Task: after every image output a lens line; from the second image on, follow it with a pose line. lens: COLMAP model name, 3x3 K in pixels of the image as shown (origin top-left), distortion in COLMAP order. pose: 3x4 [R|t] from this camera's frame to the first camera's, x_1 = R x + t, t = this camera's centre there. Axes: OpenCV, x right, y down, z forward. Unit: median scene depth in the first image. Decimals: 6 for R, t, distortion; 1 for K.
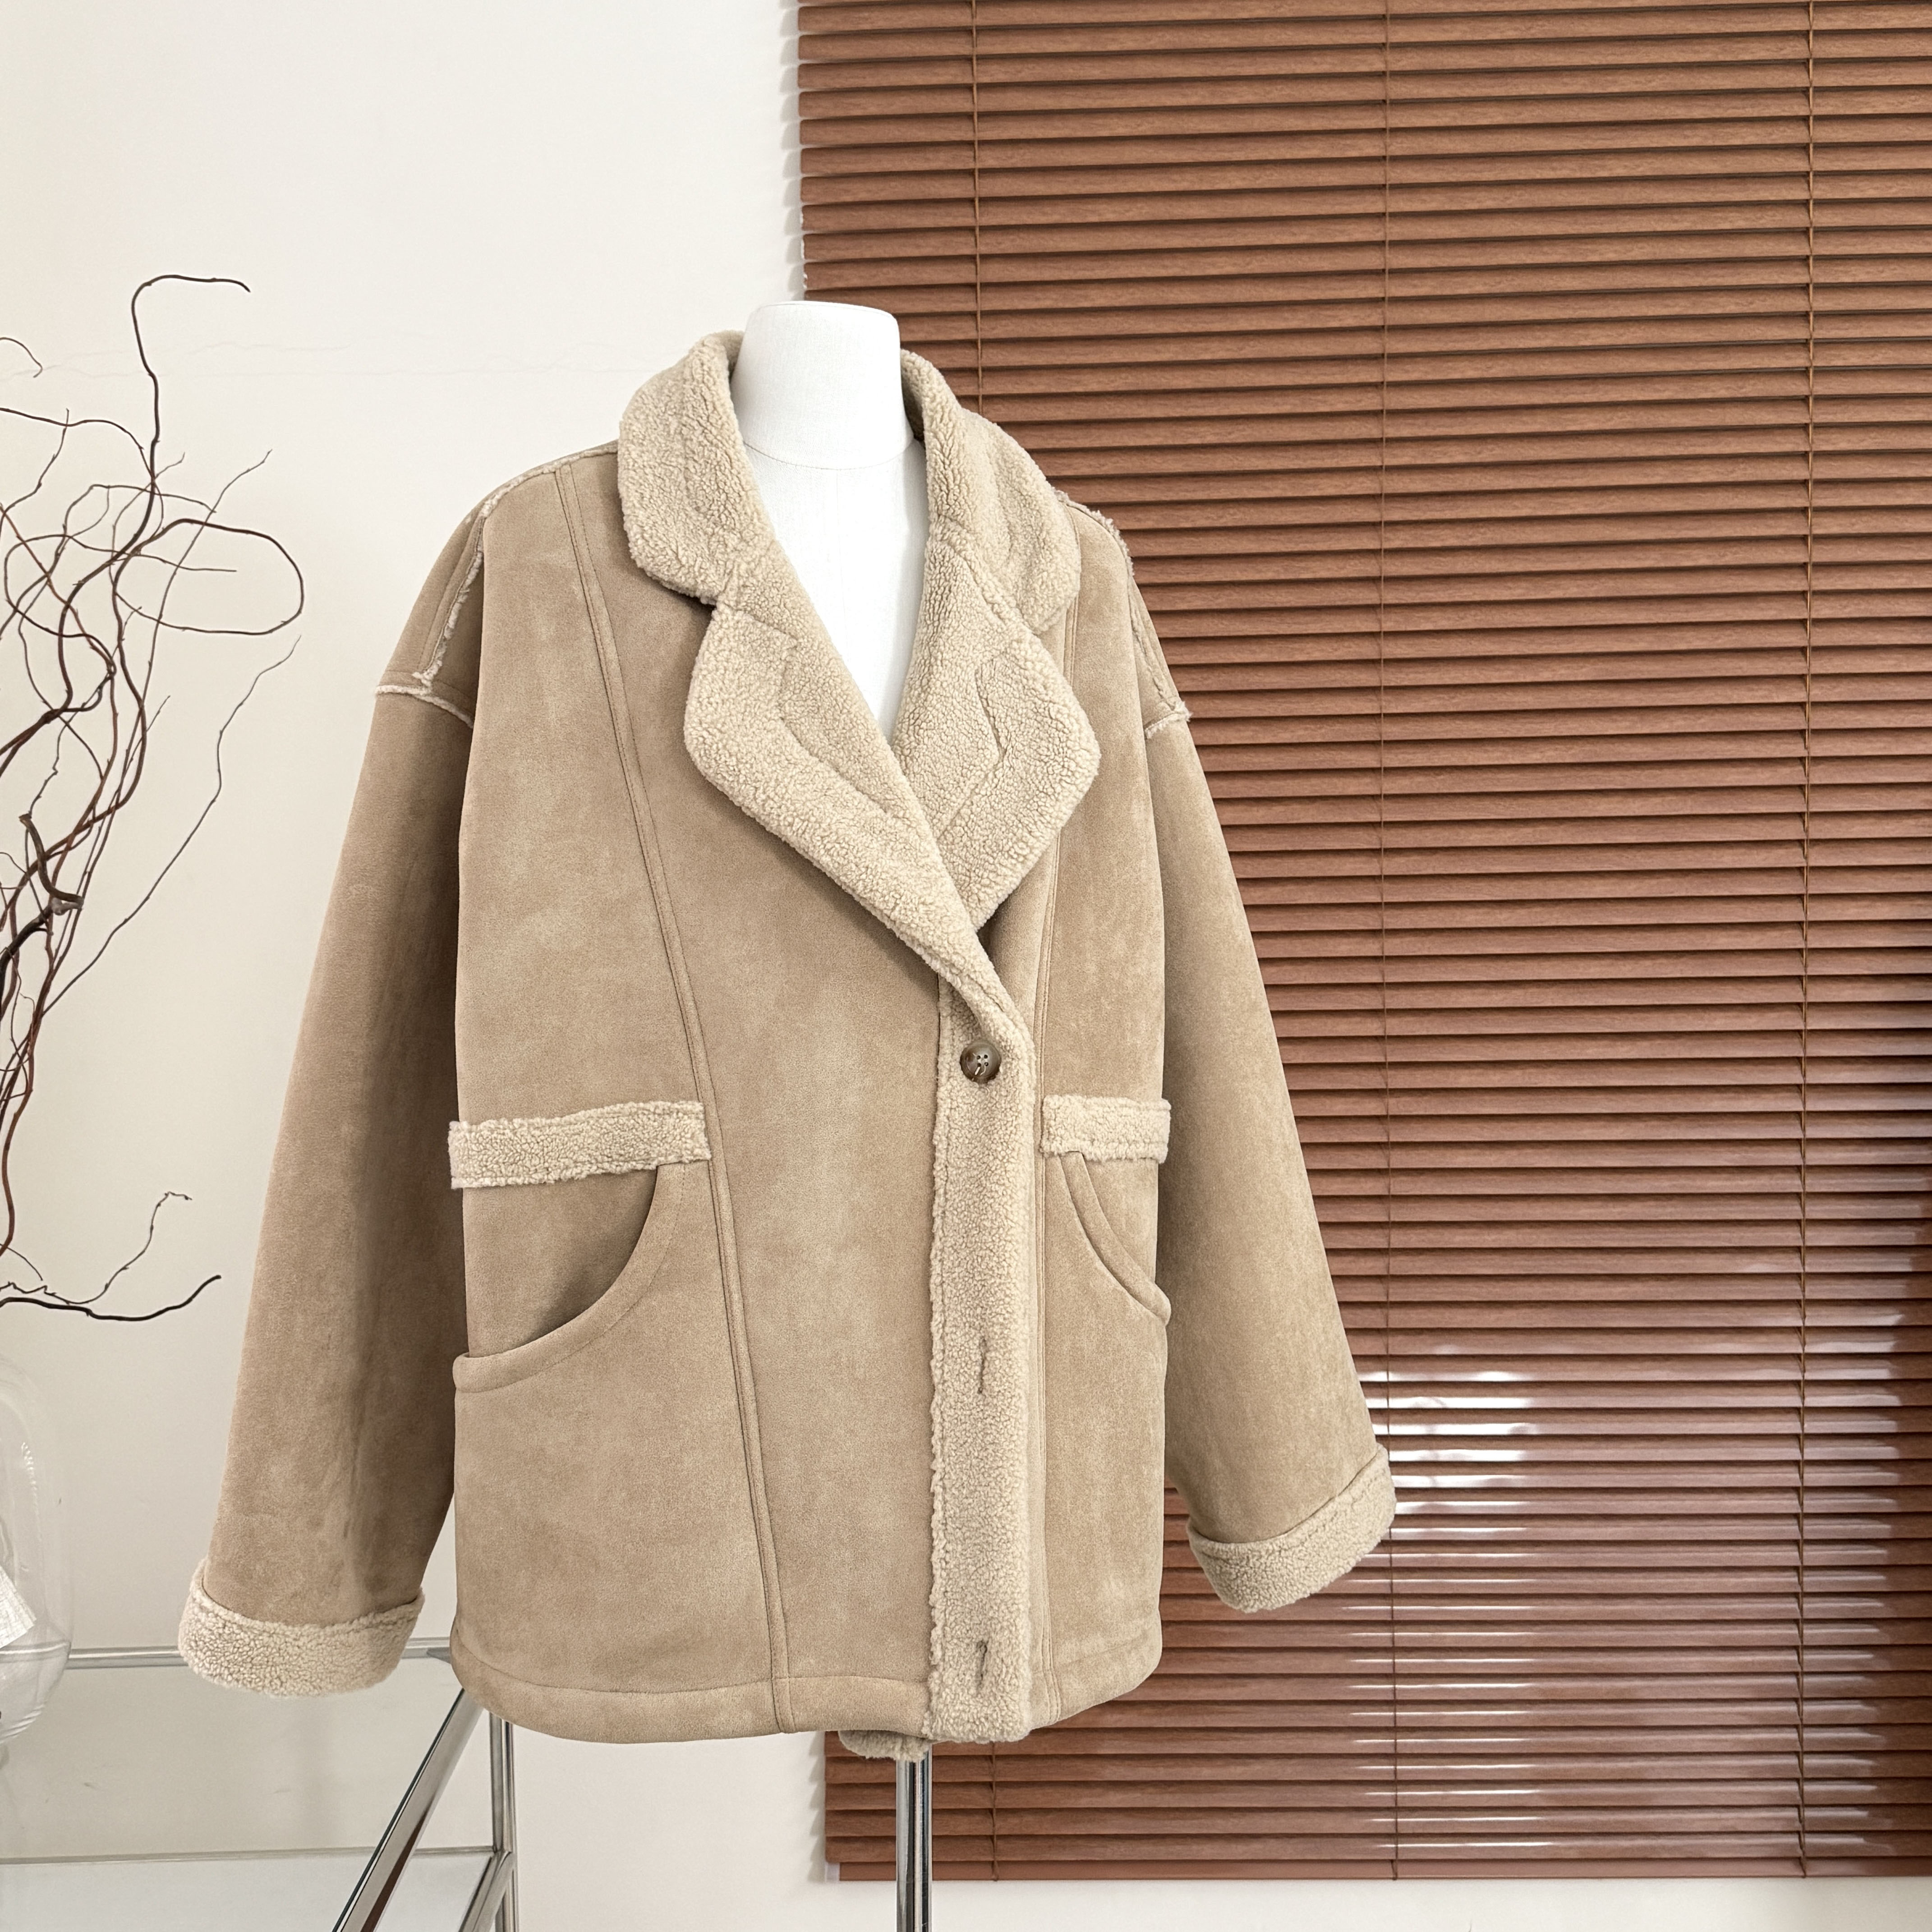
lens RADIAL K [[2172.0, 0, 960.8], [0, 2172.0, 979.5], [0, 0, 1]] dist [0.131203, -0.254879]
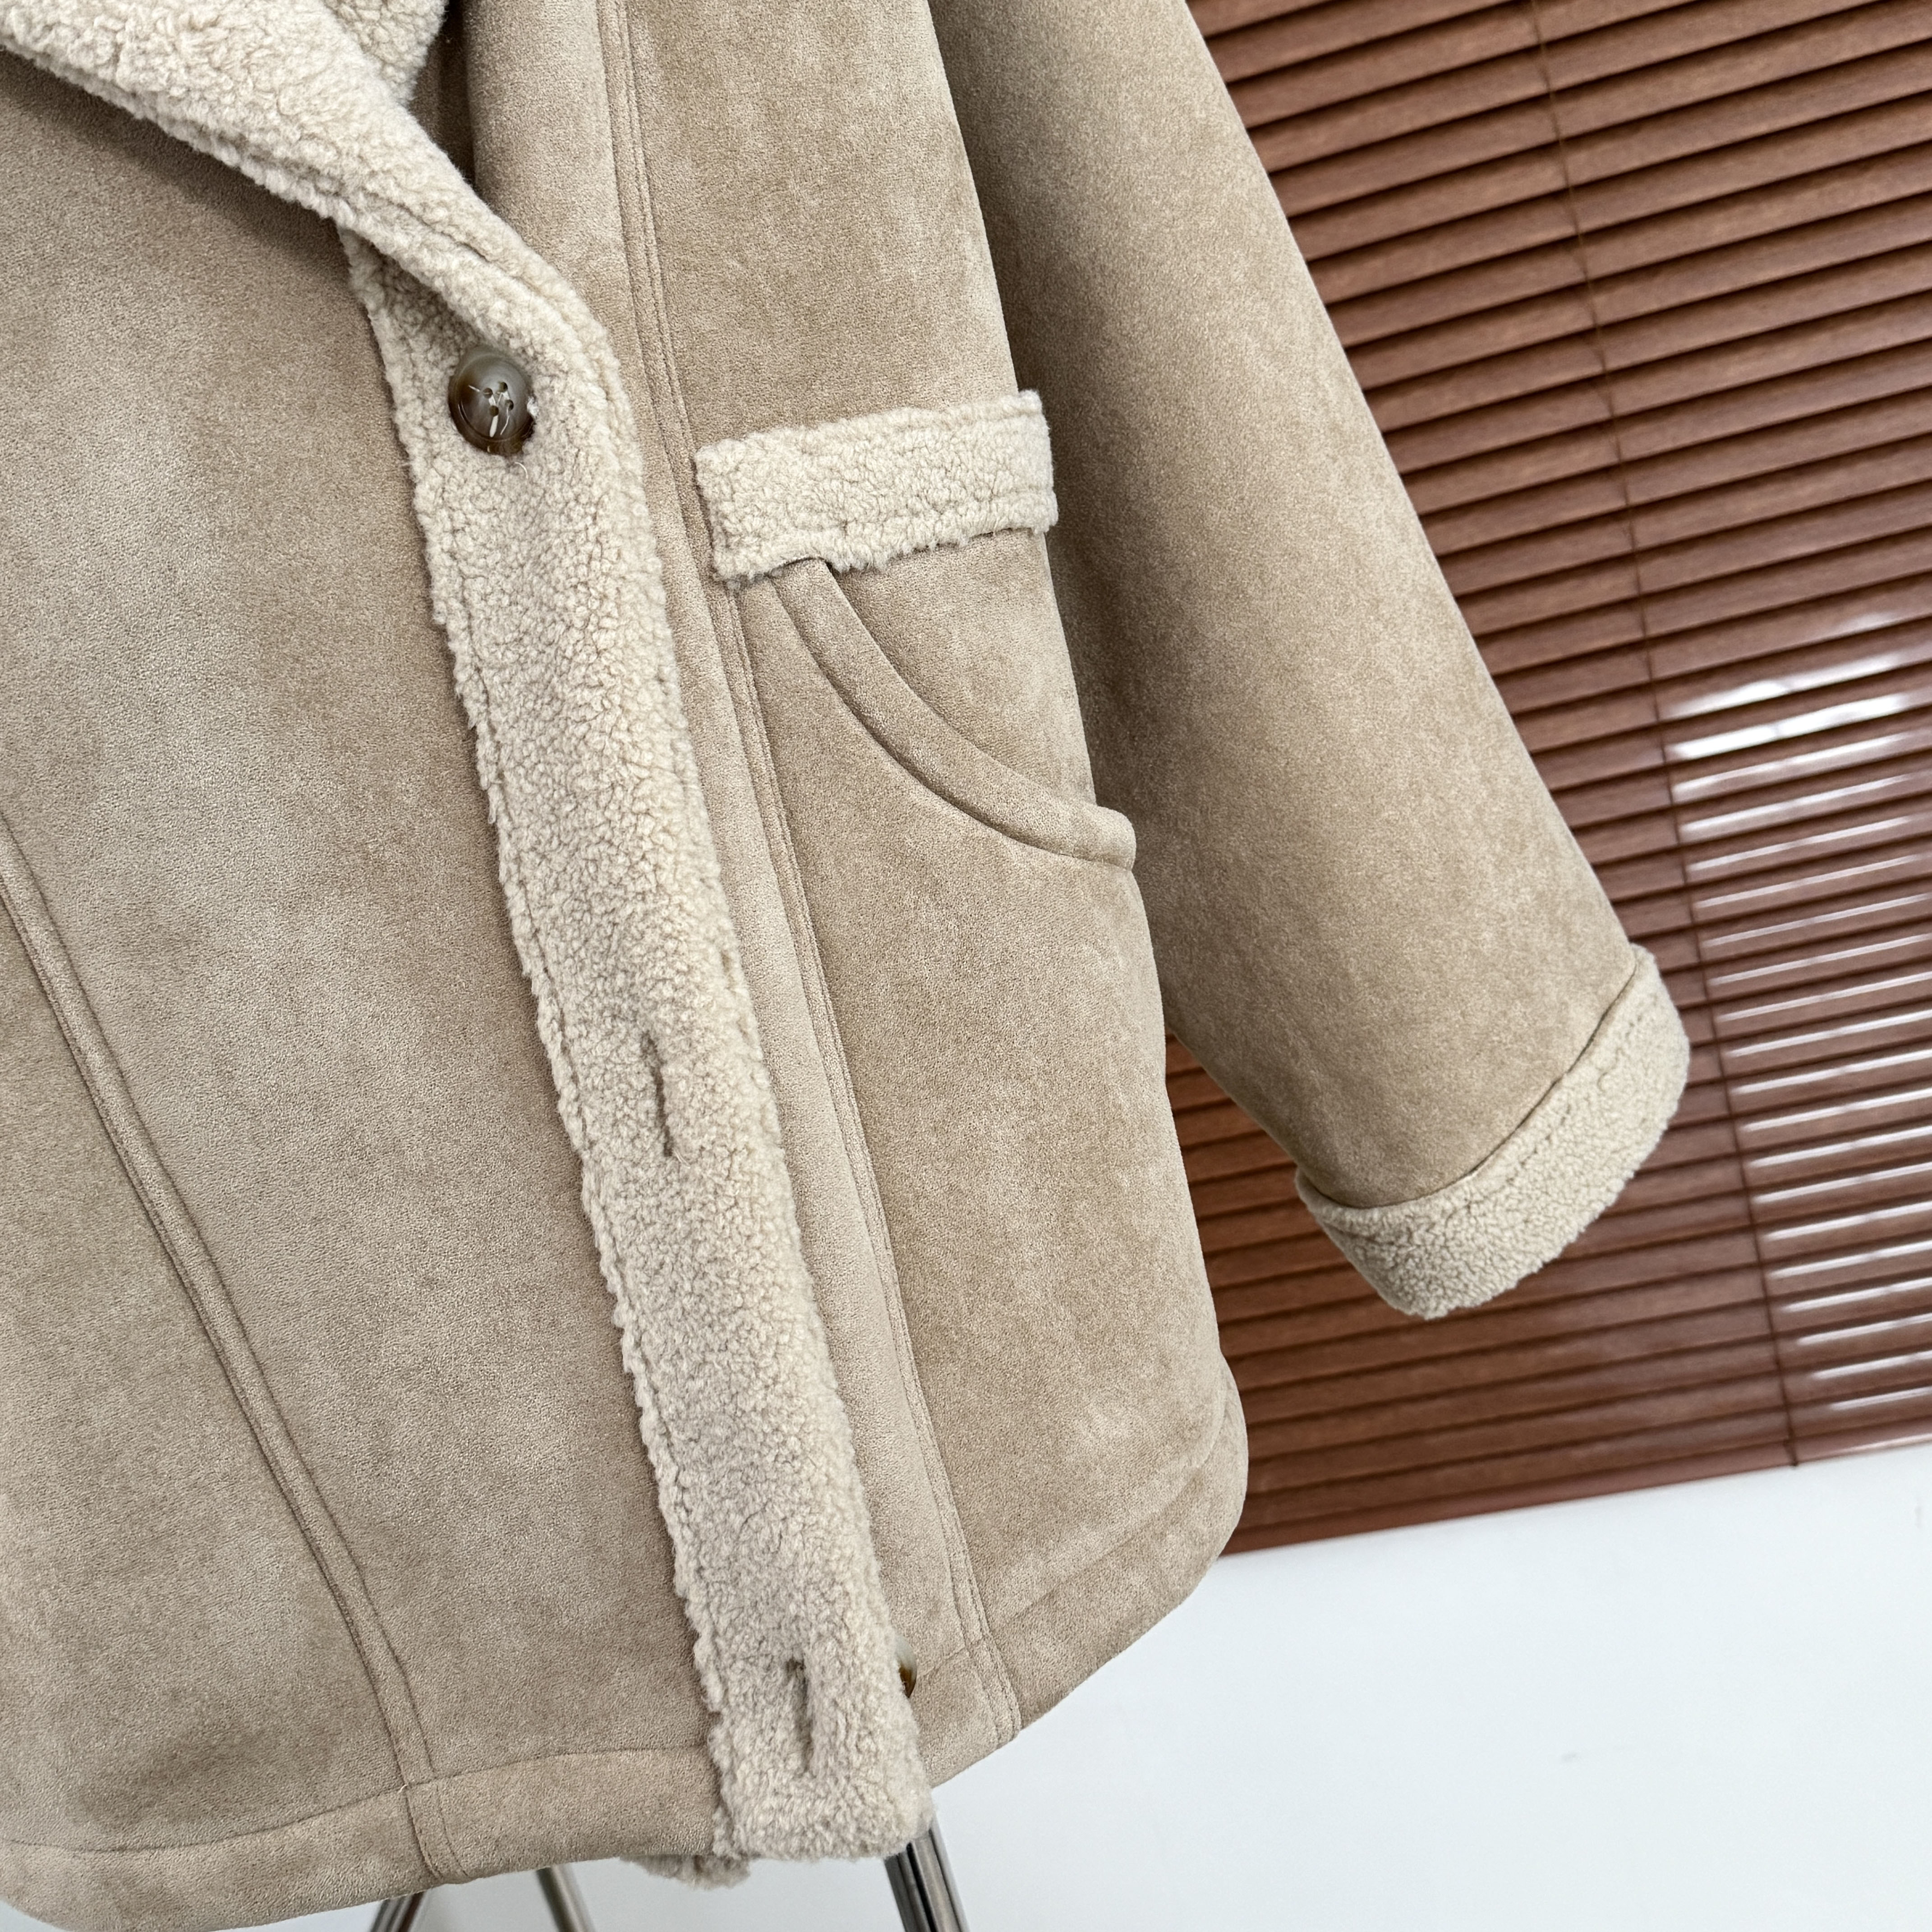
lens RADIAL K [[2249.9, 0, 961.0], [0, 2249.9, 974.9], [0, 0, 1]] dist [0.167373, -0.402996]
pose [[0.967482, -0.203815, -0.149793, 0.131711], [0.236202, 0.939842, 0.246790, 0.051536], [0.090483, -0.274146, 0.957422, 0.531354]]
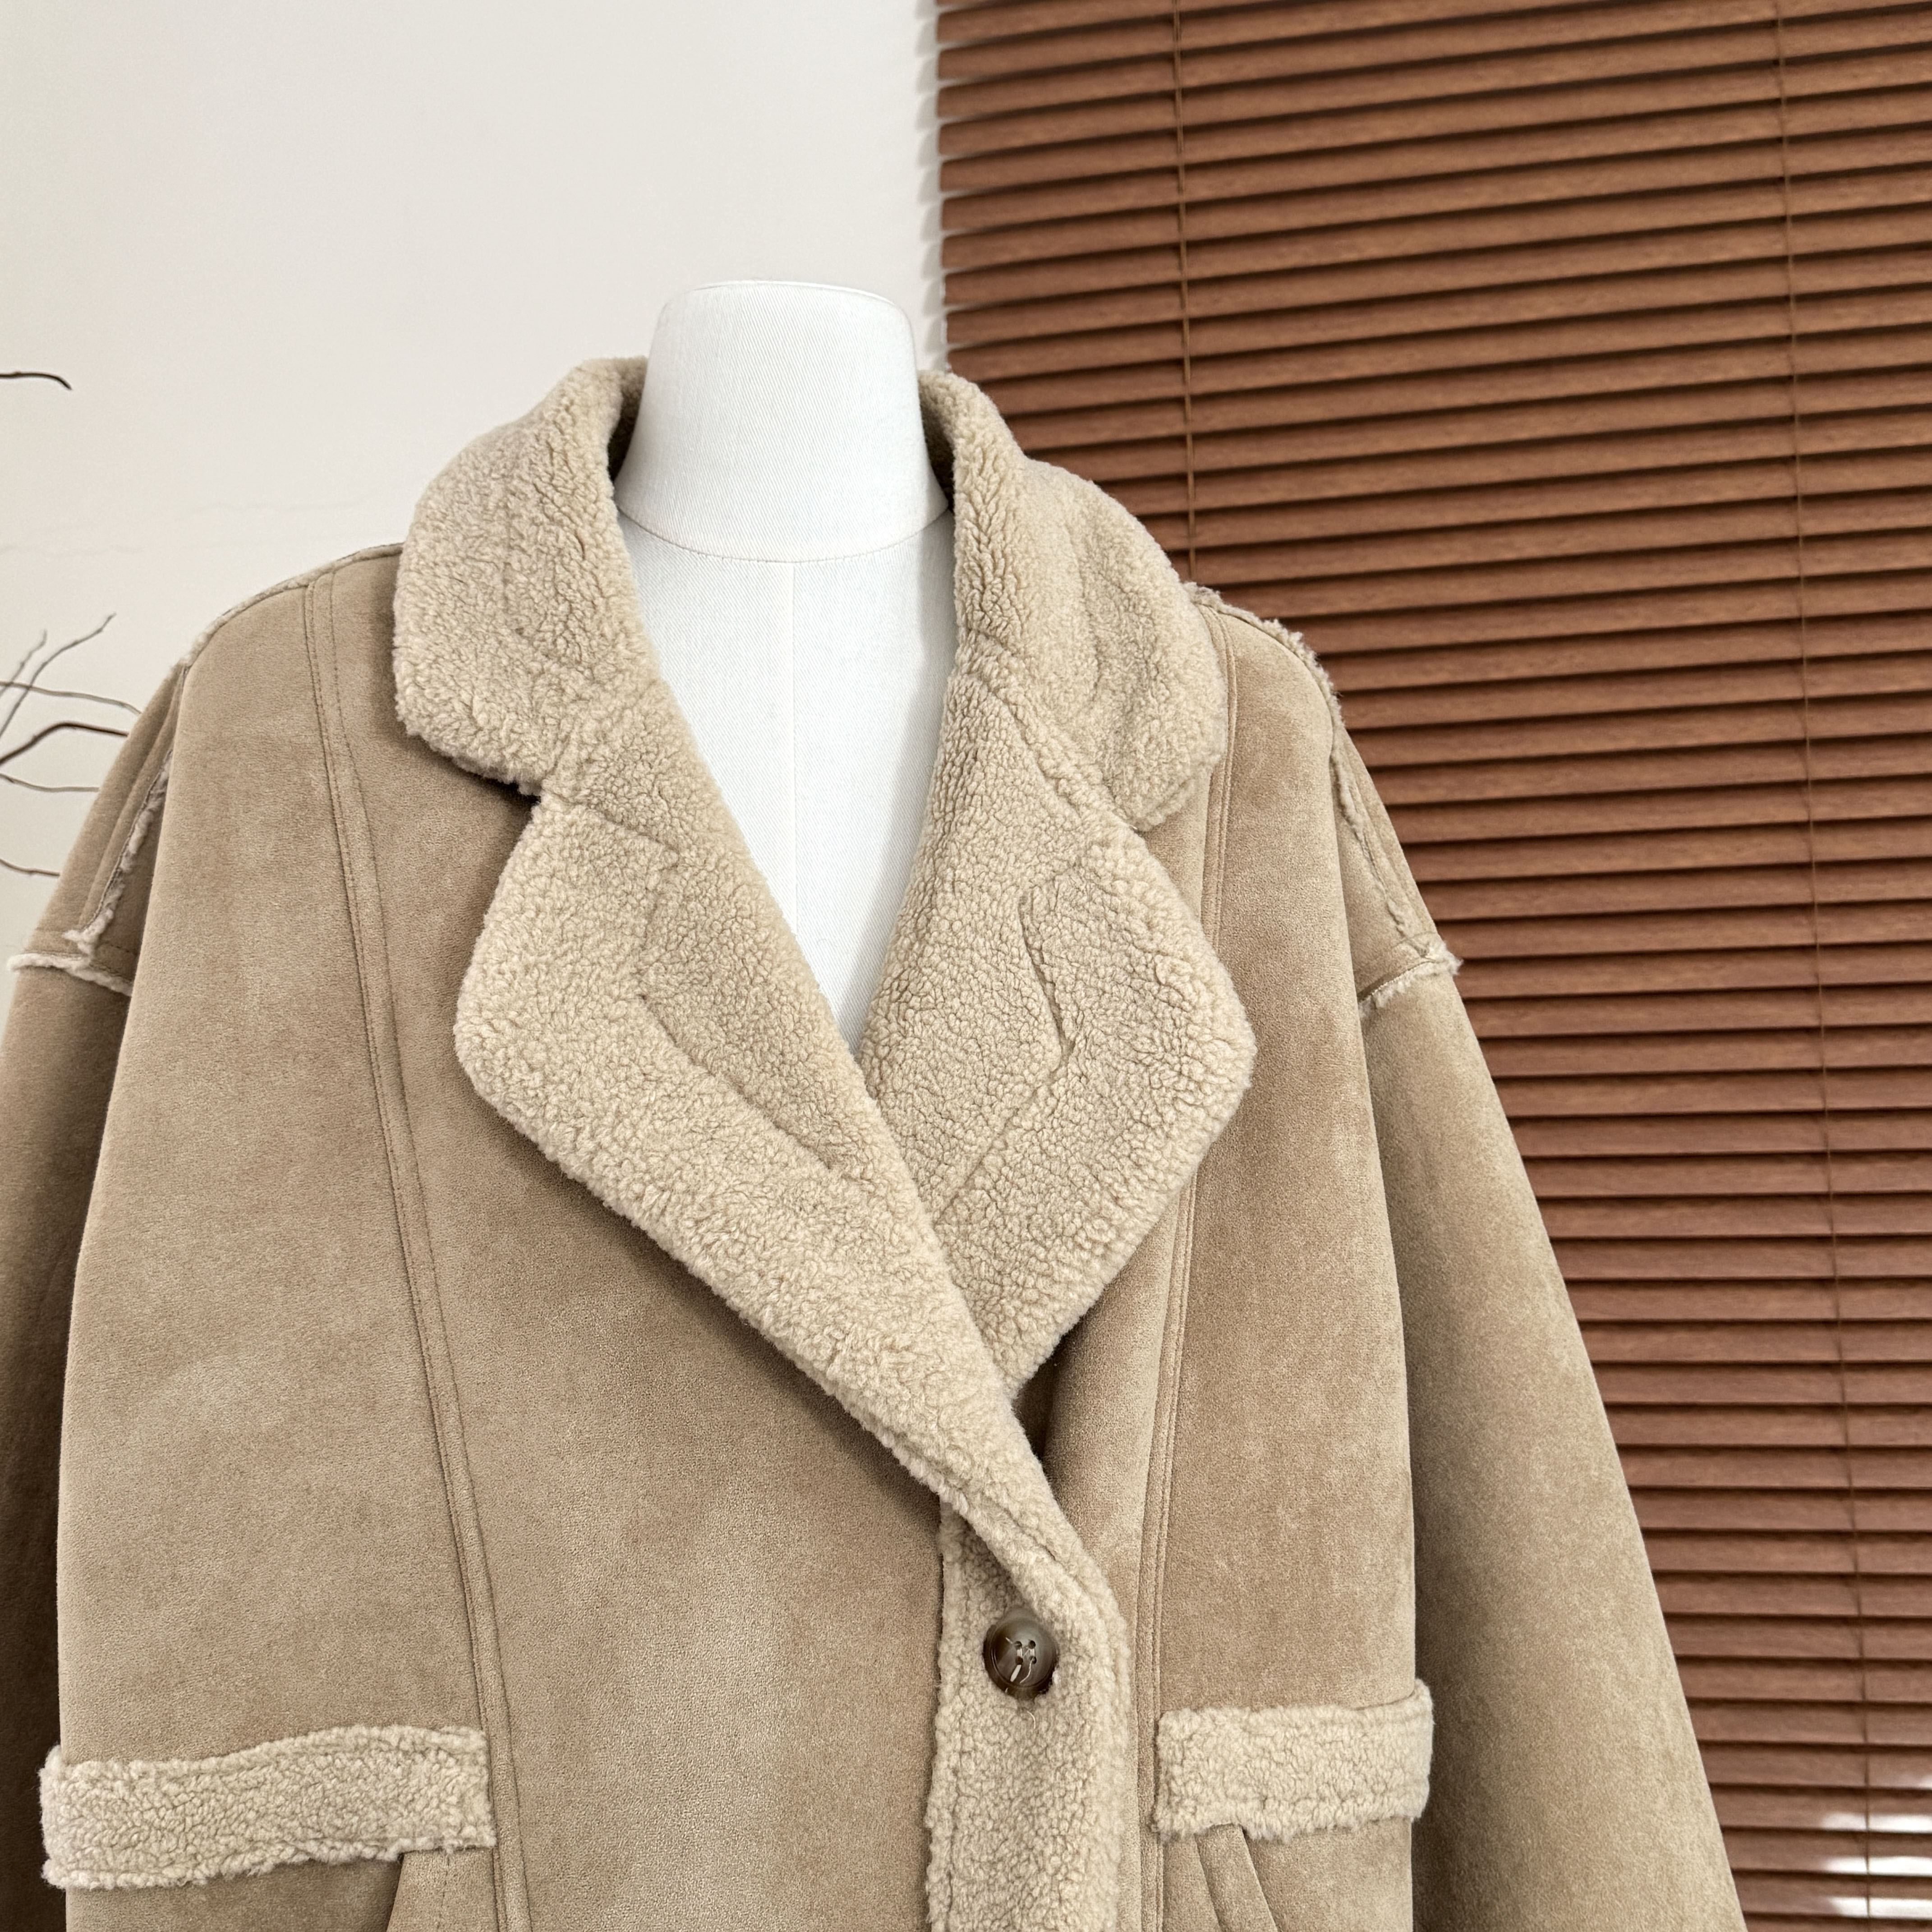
lens RADIAL K [[2230.1, 0, 962.1], [0, 2230.1, 963.7], [0, 0, 1]] dist [0.173754, -0.420557]
pose [[0.984686, -0.022096, -0.172934, 0.086183], [0.002715, 0.993759, -0.111515, -0.061248], [0.174319, 0.109337, 0.978600, 0.436704]]
